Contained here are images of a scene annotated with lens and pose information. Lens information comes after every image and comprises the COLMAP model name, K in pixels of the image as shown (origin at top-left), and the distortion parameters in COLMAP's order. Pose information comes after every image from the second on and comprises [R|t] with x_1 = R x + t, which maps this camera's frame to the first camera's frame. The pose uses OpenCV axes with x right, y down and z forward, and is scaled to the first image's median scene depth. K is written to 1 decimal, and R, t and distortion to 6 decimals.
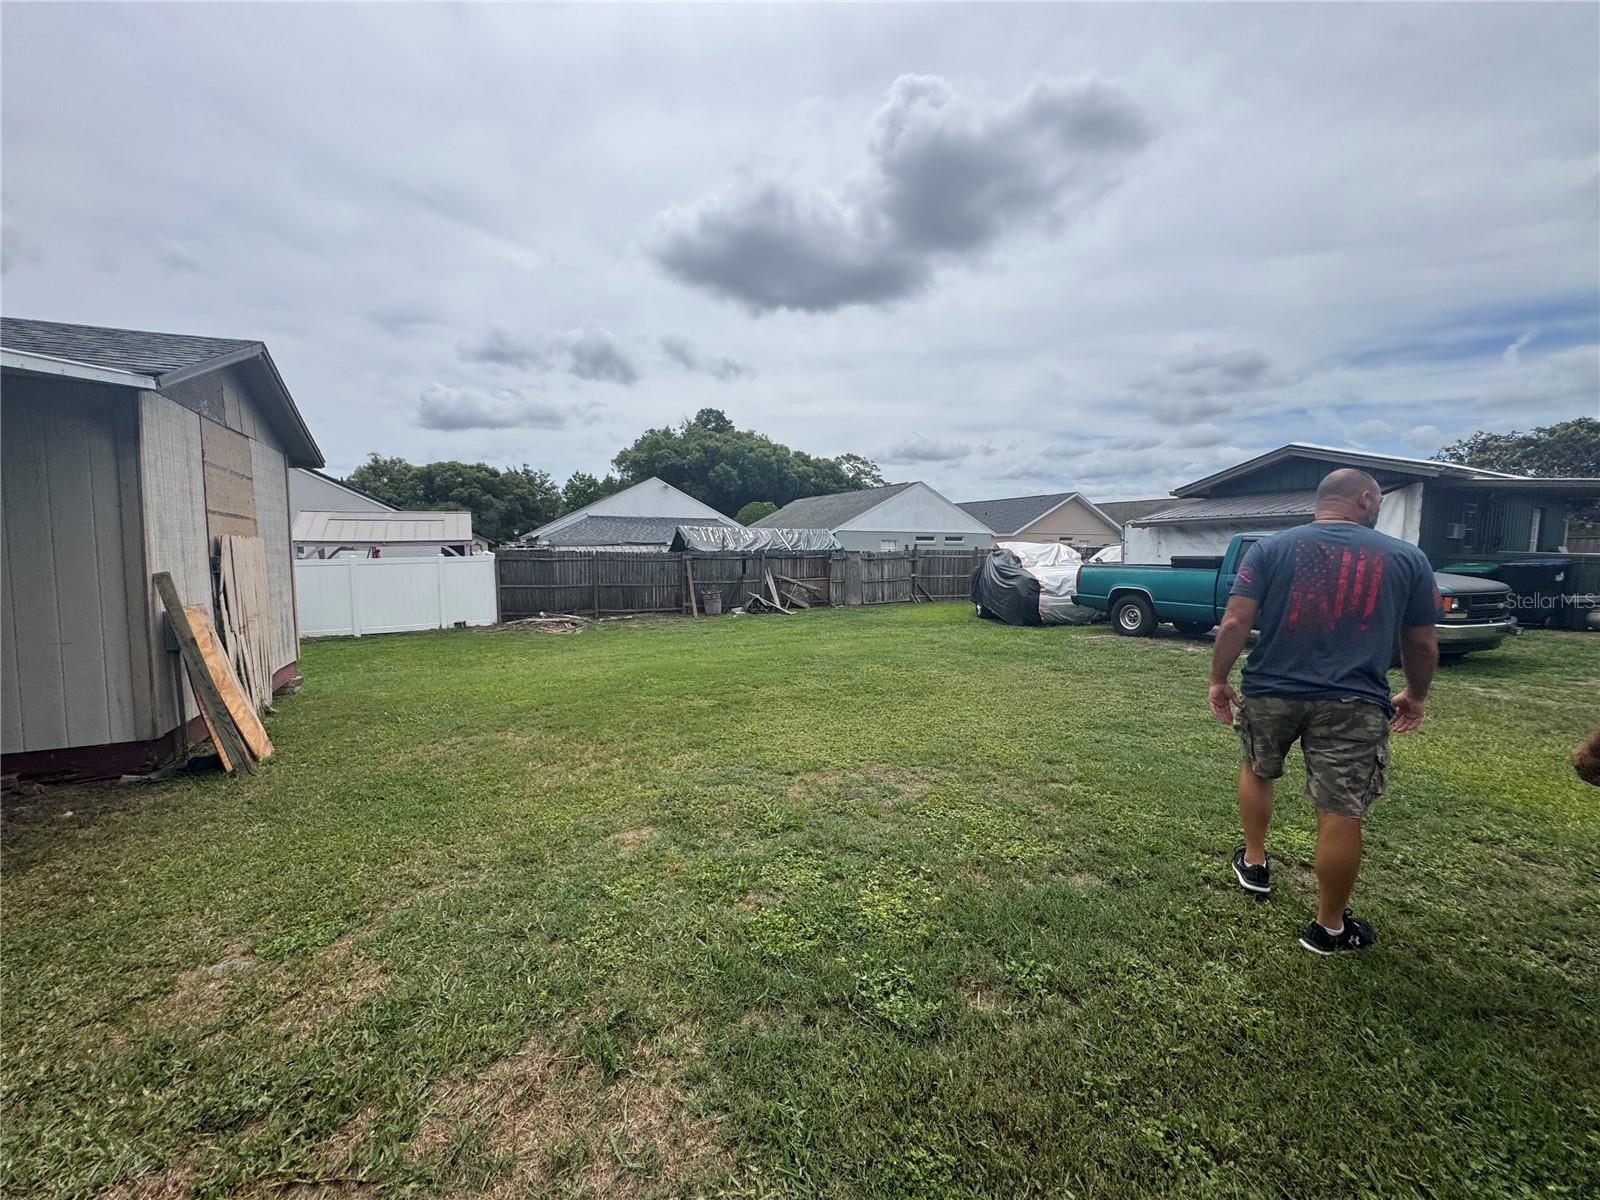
lens RADIAL K [[639.0, 0, 800.1], [0, 639.0, 597.9], [0, 0, 1]] dist [-0.004698, -0.000103]
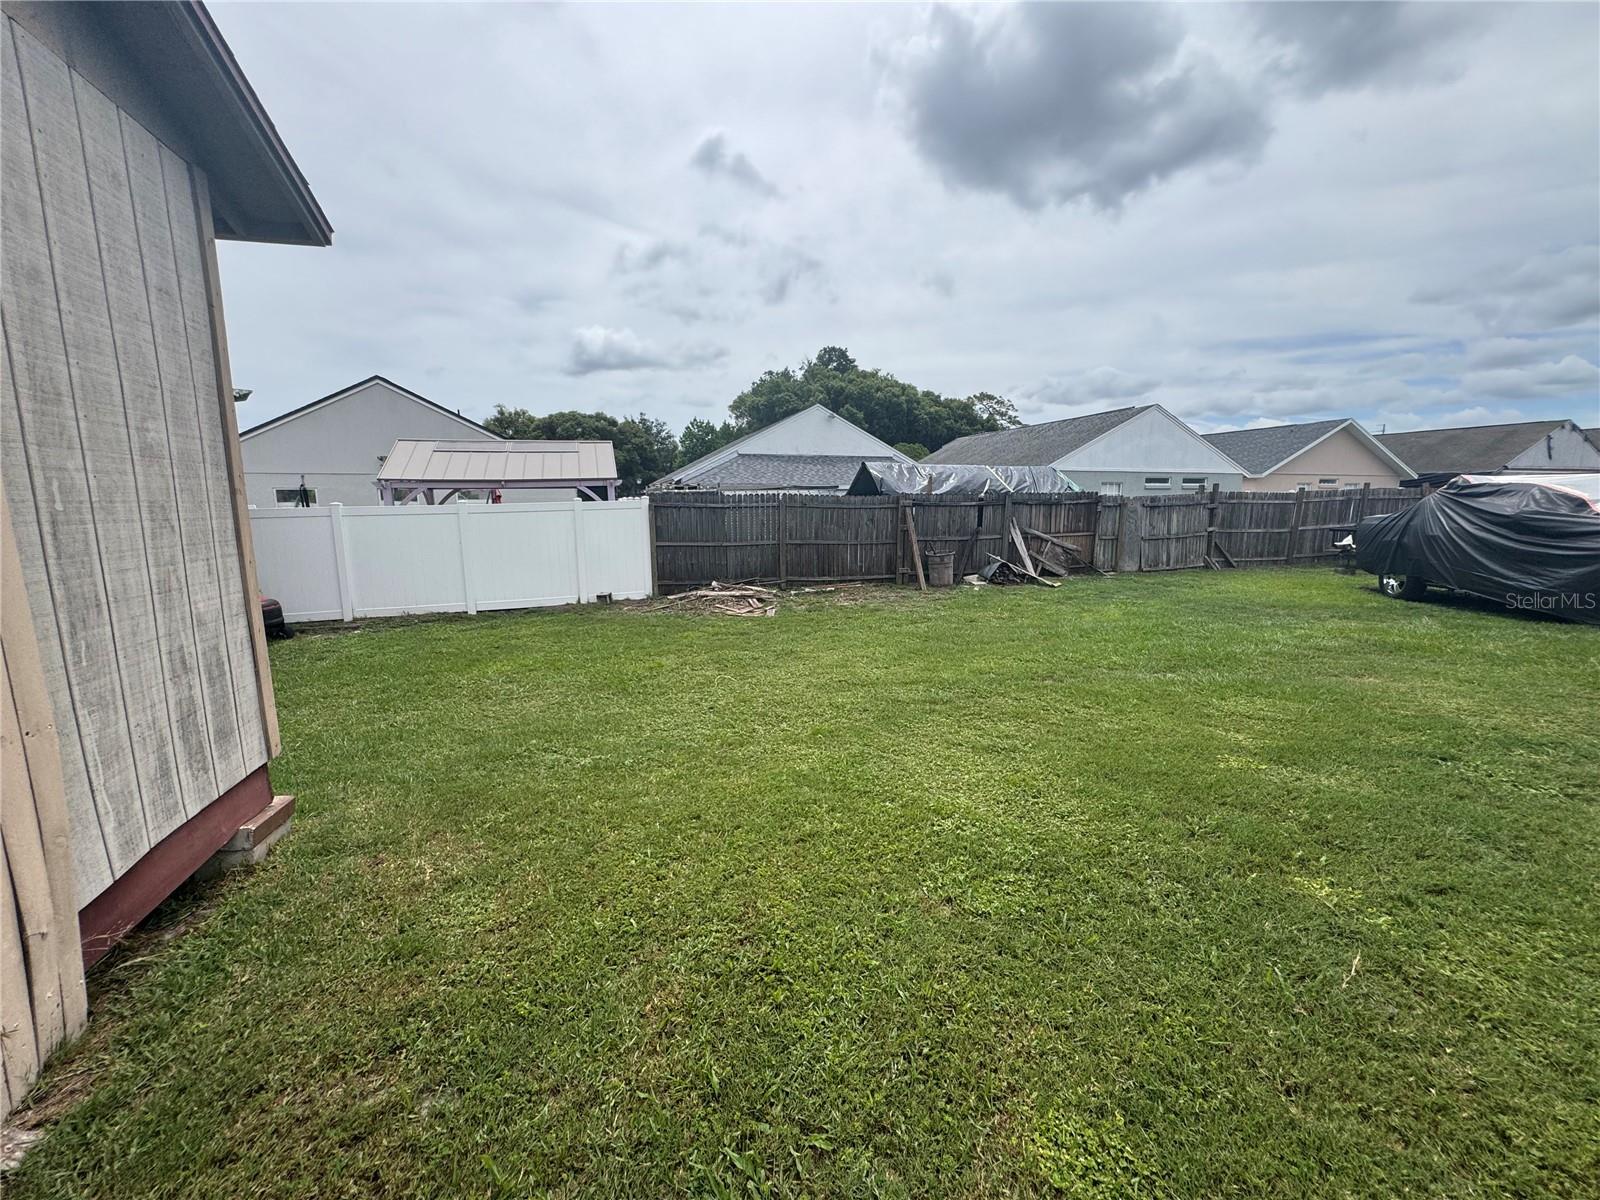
lens RADIAL K [[639.0, 0, 800.1], [0, 639.0, 597.9], [0, 0, 1]] dist [-0.004698, -0.000103]
pose [[0.987644, 0.018931, -0.155565, -0.191894], [-0.007379, 0.997193, 0.074504, -0.011705], [0.156539, -0.072435, 0.985012, 0.309464]]
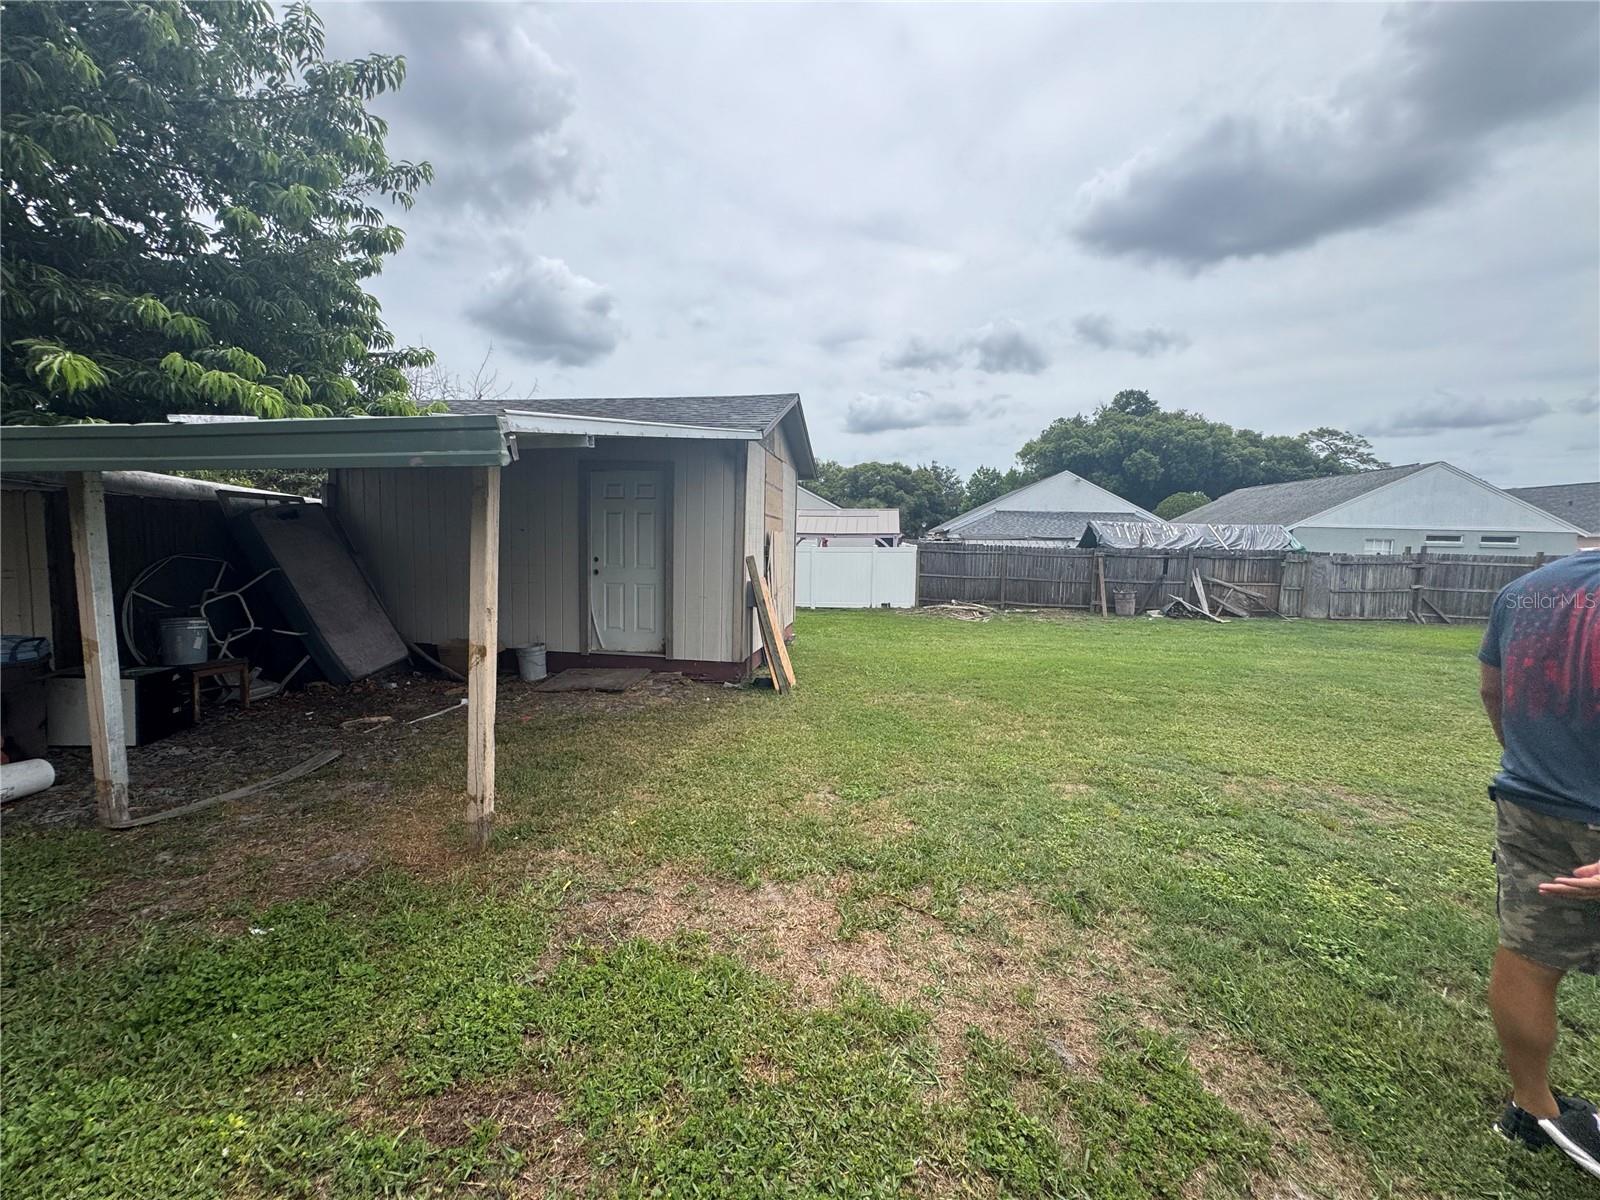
lens RADIAL K [[639.0, 0, 800.1], [0, 639.0, 597.9], [0, 0, 1]] dist [-0.004698, -0.000103]
pose [[0.826023, 0.069517, -0.559334, -0.006862], [-0.063264, 0.997529, 0.030550, 0.001825], [0.560075, 0.010151, 0.828379, -0.056310]]
